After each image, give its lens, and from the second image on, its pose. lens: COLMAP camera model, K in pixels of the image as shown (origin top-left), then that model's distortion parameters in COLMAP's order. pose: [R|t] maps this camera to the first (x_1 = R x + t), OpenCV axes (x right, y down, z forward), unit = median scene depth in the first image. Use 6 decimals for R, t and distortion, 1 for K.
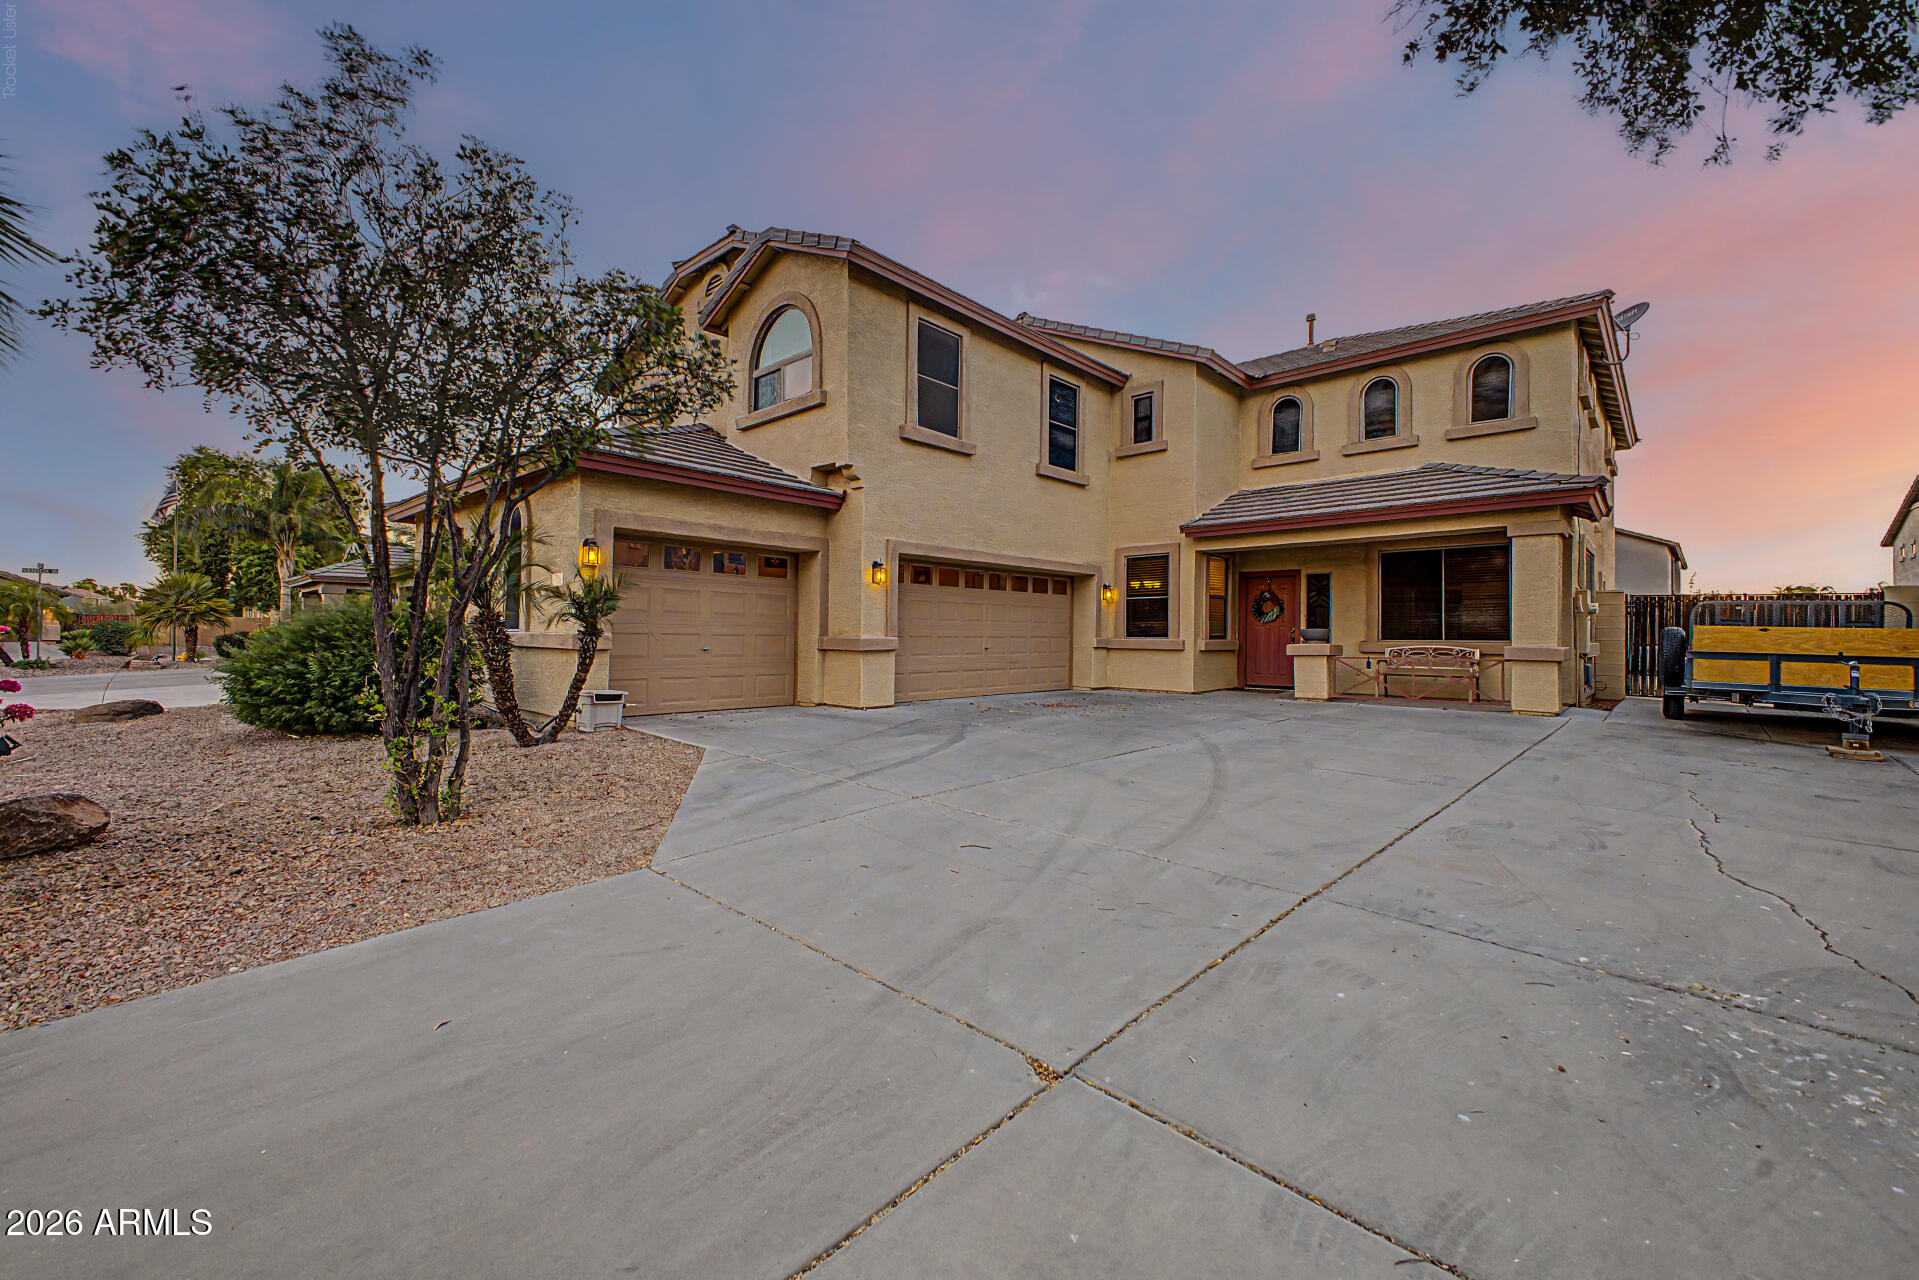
lens RADIAL K [[753.3, 0, 953.9], [0, 753.3, 624.2], [0, 0, 1]] dist [0.010189, -0.002778]
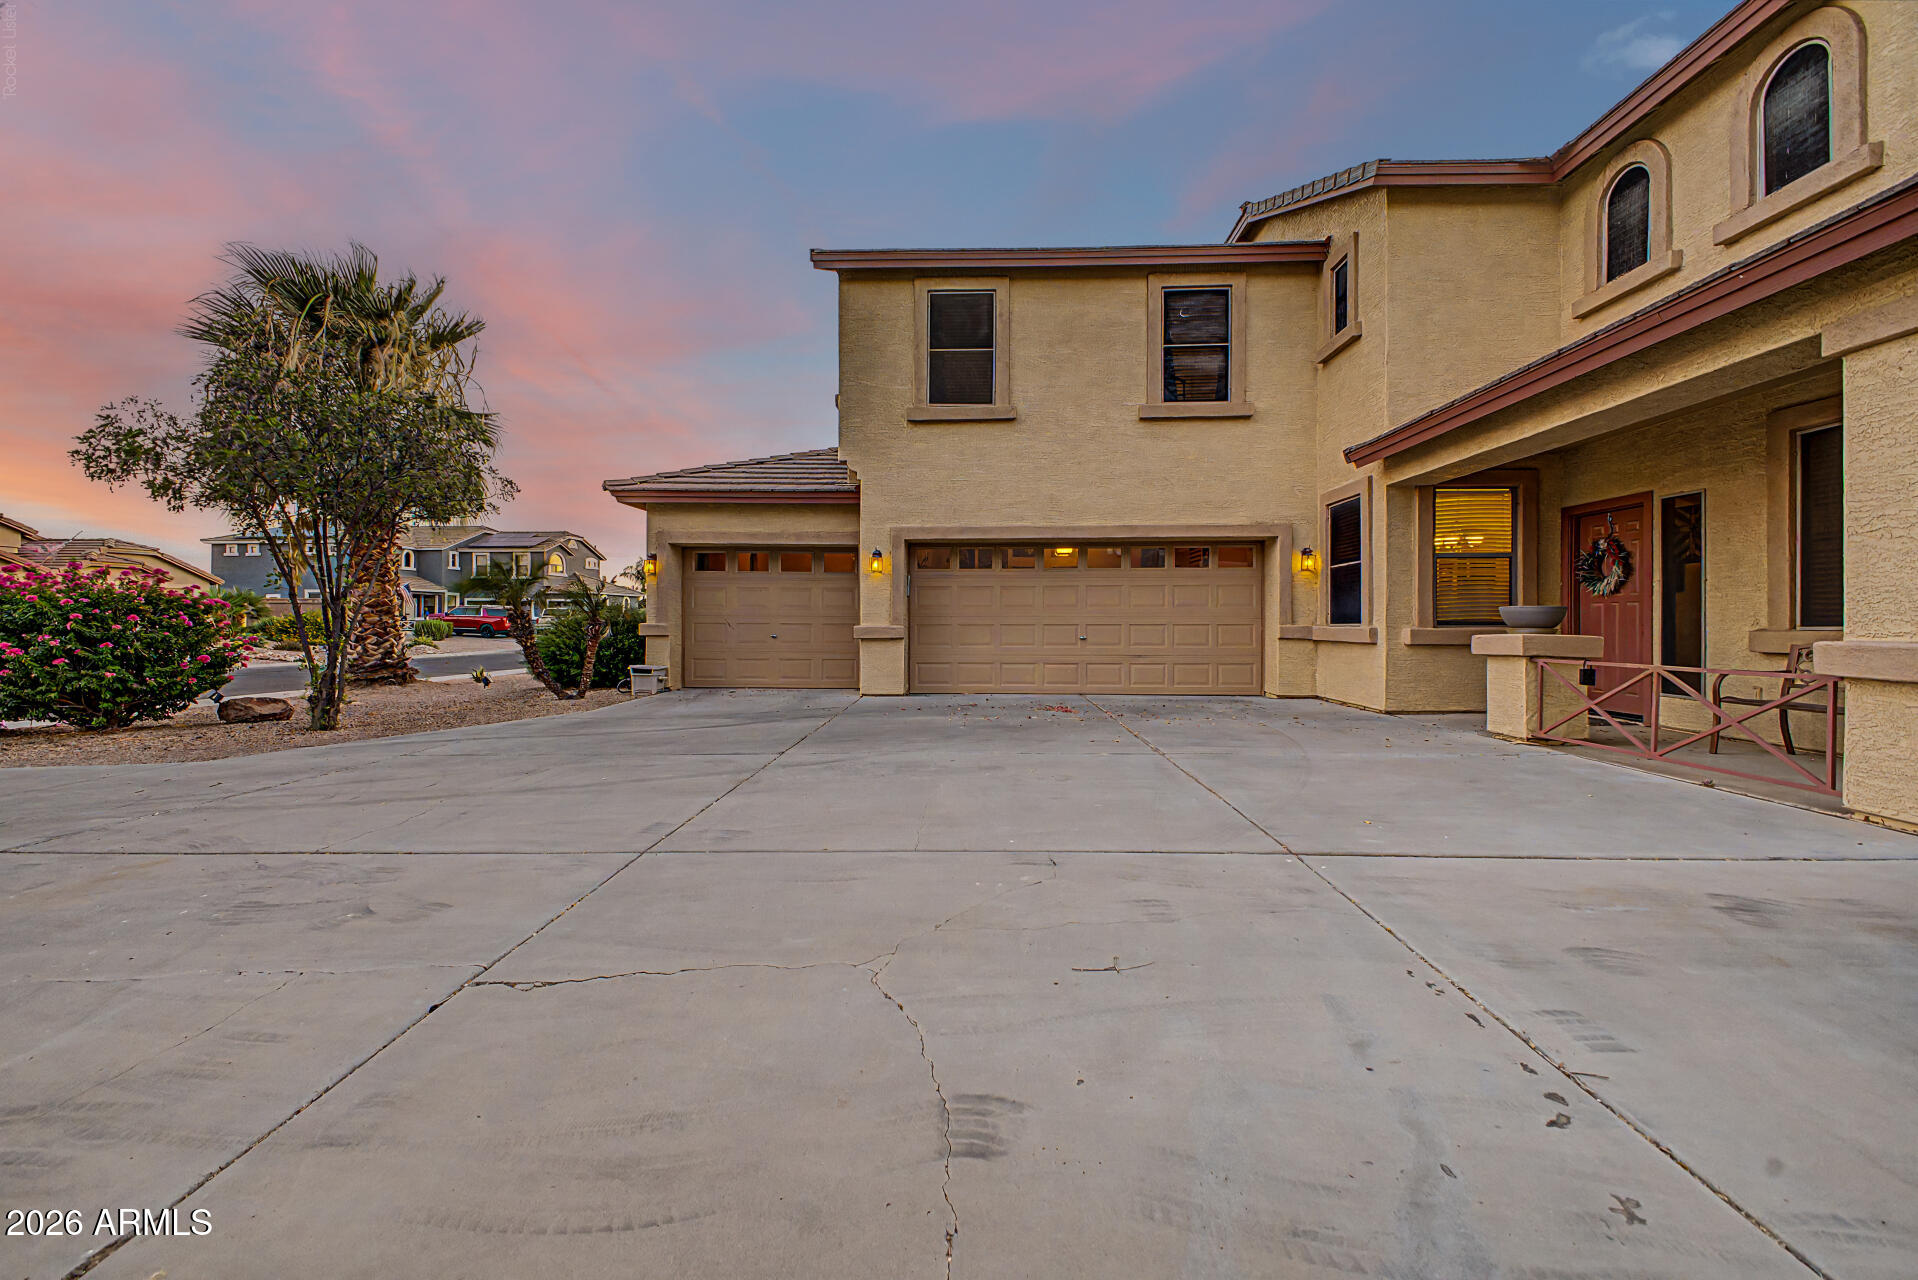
lens RADIAL K [[752.9, 0, 958.1], [0, 752.9, 611.4], [0, 0, 1]] dist [0.010189, -0.002778]
pose [[0.669735, -0.018661, -0.742366, 0.612280], [0.017224, 0.999806, -0.009594, 0.008326], [0.742401, -0.006361, 0.669926, 0.348755]]
